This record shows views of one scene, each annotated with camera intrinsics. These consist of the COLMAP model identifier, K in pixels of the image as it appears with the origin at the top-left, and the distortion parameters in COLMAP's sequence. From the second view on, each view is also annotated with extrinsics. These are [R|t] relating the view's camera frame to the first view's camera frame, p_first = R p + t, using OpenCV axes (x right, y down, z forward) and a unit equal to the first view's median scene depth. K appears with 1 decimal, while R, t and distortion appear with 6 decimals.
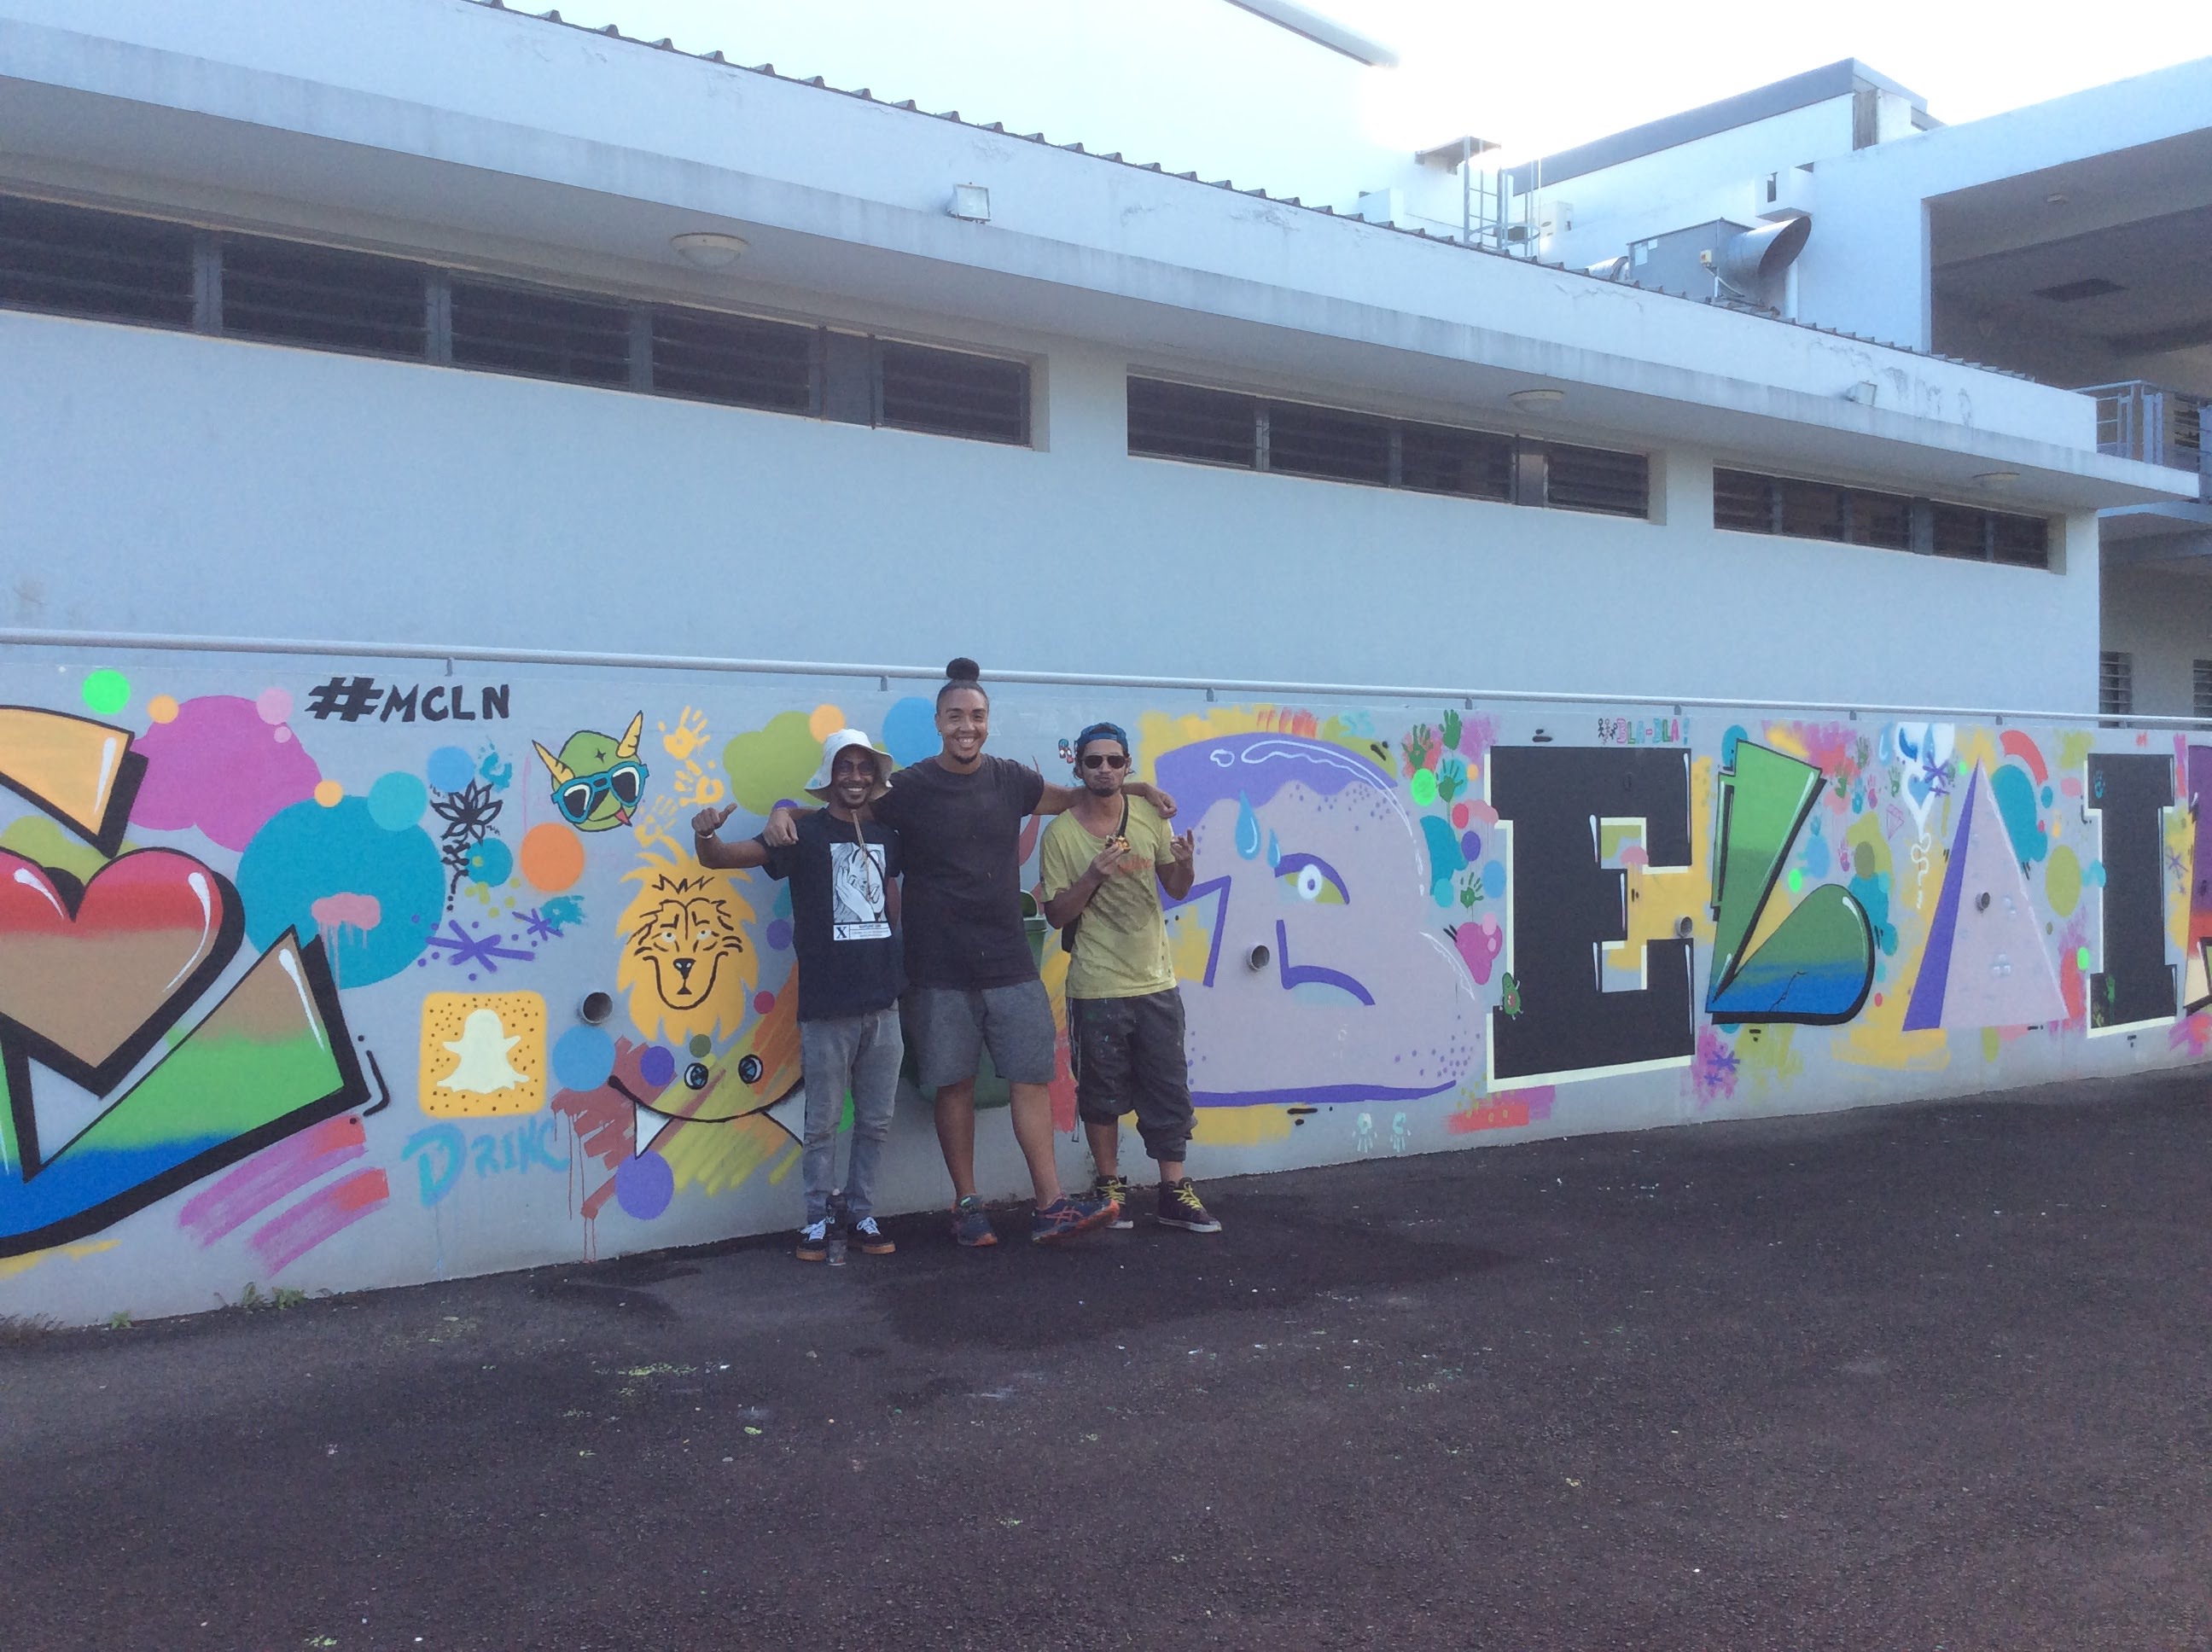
lens RADIAL K [[2010.2, 0, 1094.7], [0, 2010.2, 819.5], [0, 0, 1]] dist [0.032081, 0.000000]
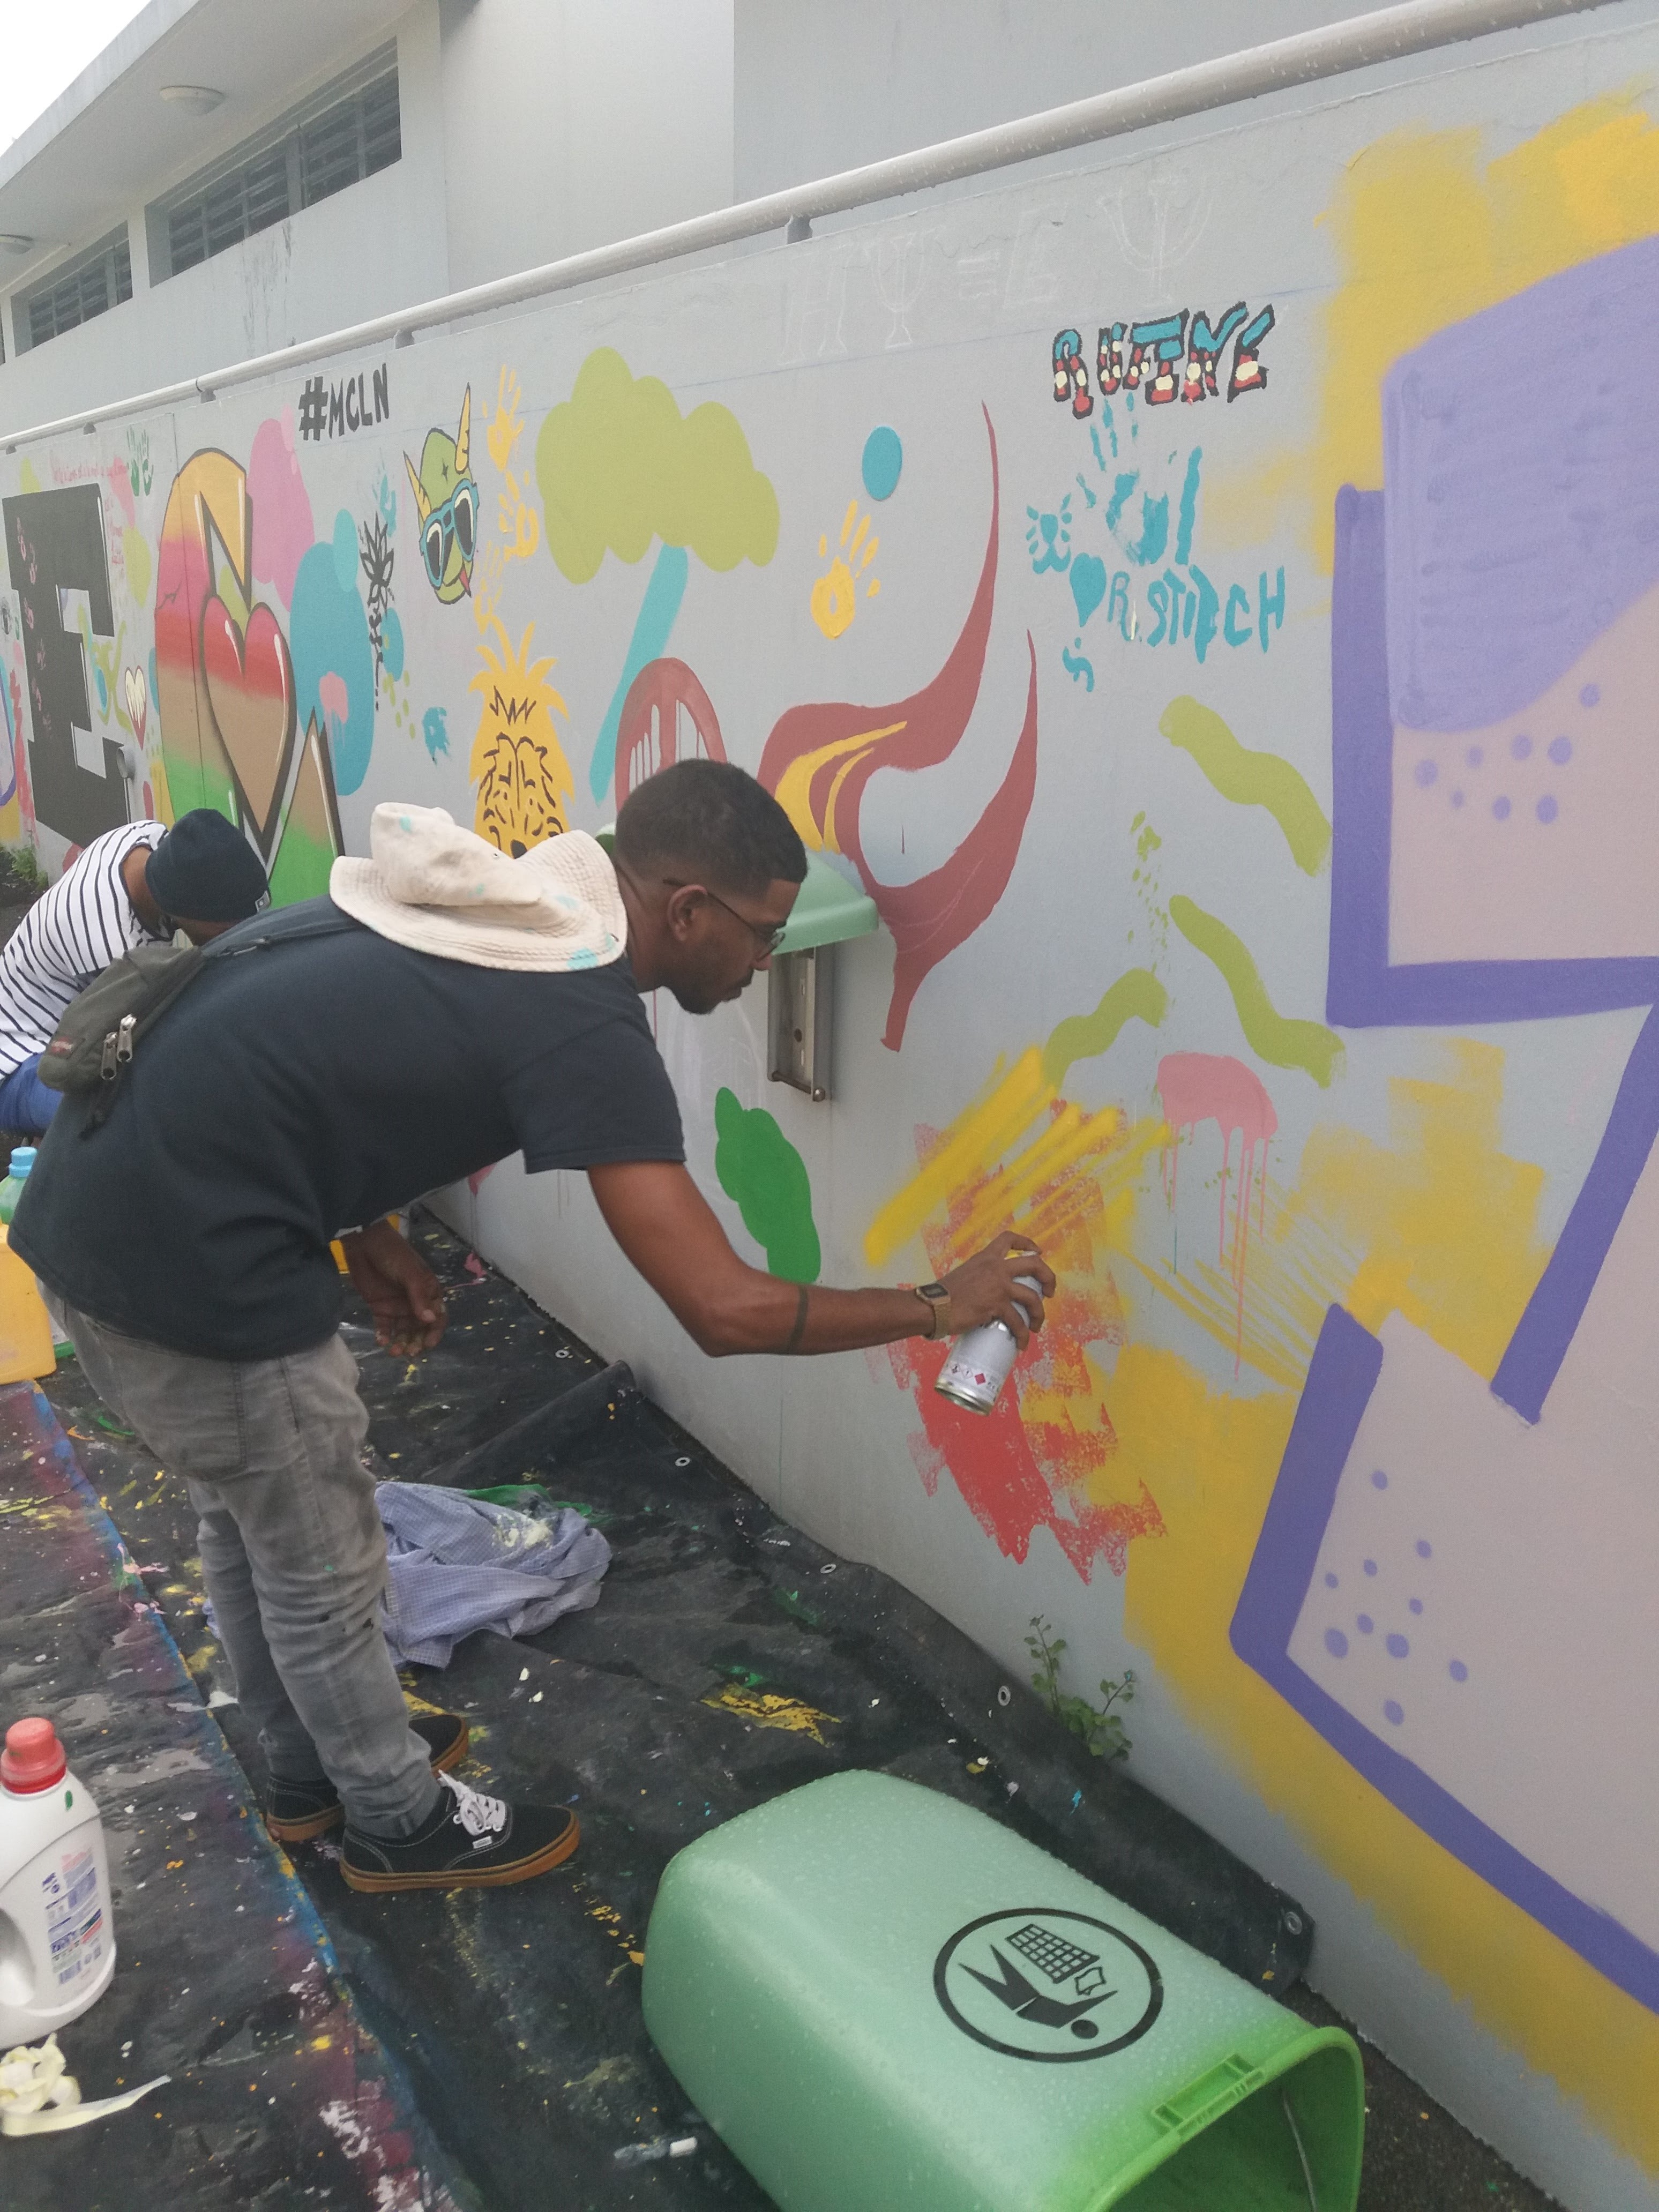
lens RADIAL K [[1786.0, 0, 843.1], [0, 1786.0, 1090.1], [0, 0, 1]] dist [0.059418, -0.109183]
pose [[-0.073985, 0.276492, -0.958164, 0.202413], [-0.027909, 0.959847, 0.279132, -0.005230], [0.996869, 0.047393, -0.063297, 0.772084]]
